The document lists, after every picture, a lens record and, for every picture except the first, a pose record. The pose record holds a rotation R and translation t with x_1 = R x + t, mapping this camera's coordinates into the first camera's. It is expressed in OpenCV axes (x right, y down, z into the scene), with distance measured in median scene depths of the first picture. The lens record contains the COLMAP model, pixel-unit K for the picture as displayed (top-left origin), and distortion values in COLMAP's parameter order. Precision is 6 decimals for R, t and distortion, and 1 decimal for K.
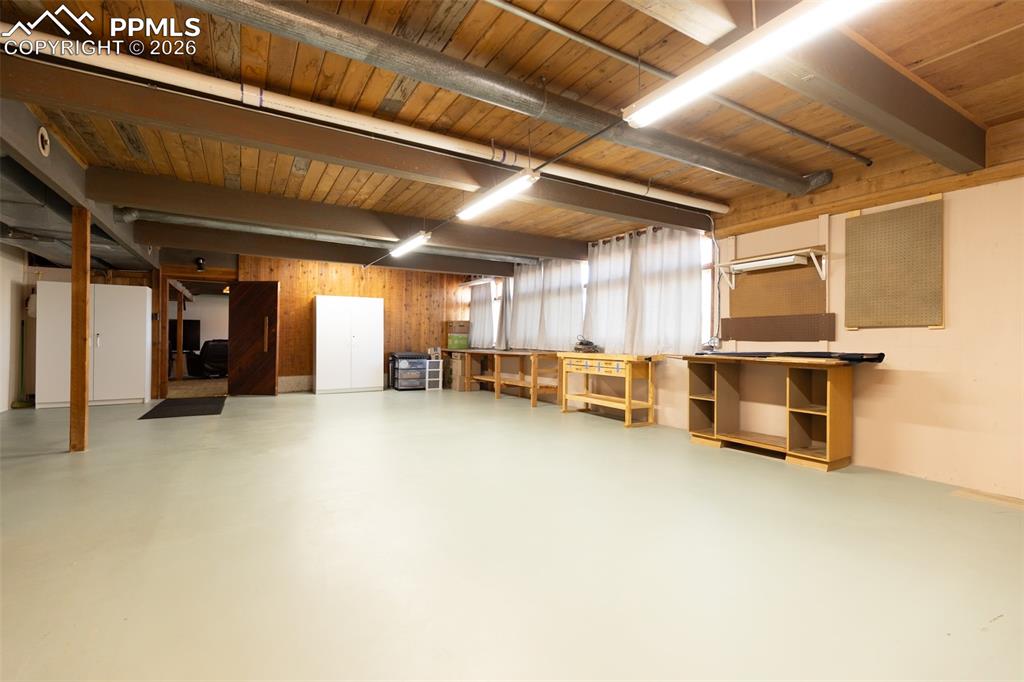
lens RADIAL K [[453.6, 0, 523.7], [0, 453.6, 339.1], [0, 0, 1]] dist [0.003827, 0.000796]
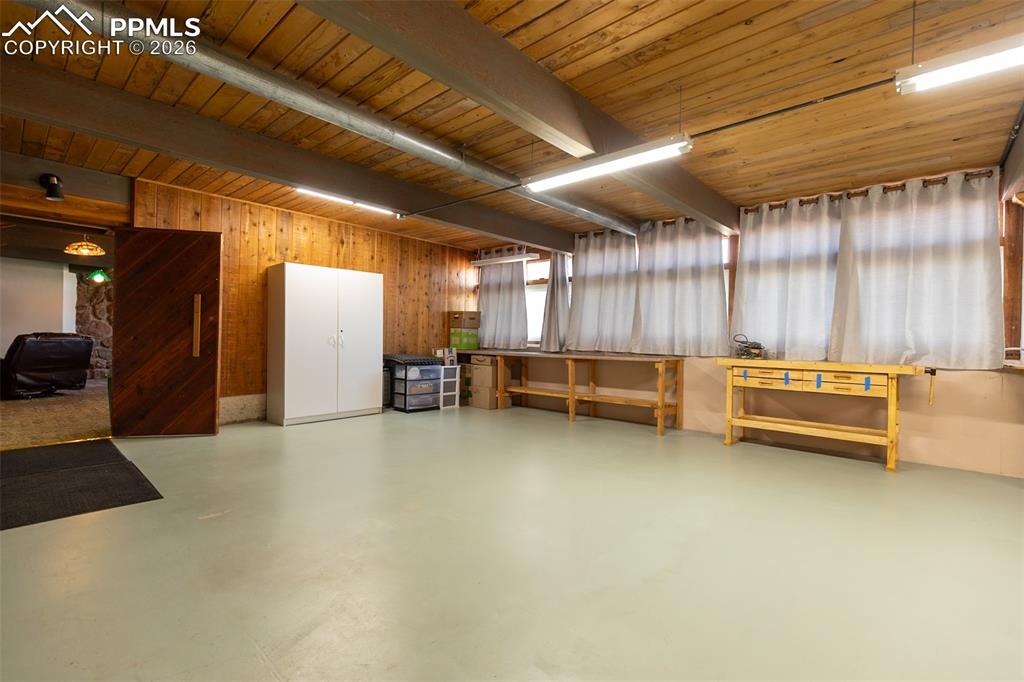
lens RADIAL K [[453.6, 0, 523.7], [0, 453.6, 339.1], [0, 0, 1]] dist [0.003827, 0.000796]
pose [[0.956889, 0.008818, 0.290320, -0.298797], [-0.011222, 0.999915, 0.006615, -0.001605], [-0.290237, -0.009588, 0.956907, 0.300066]]
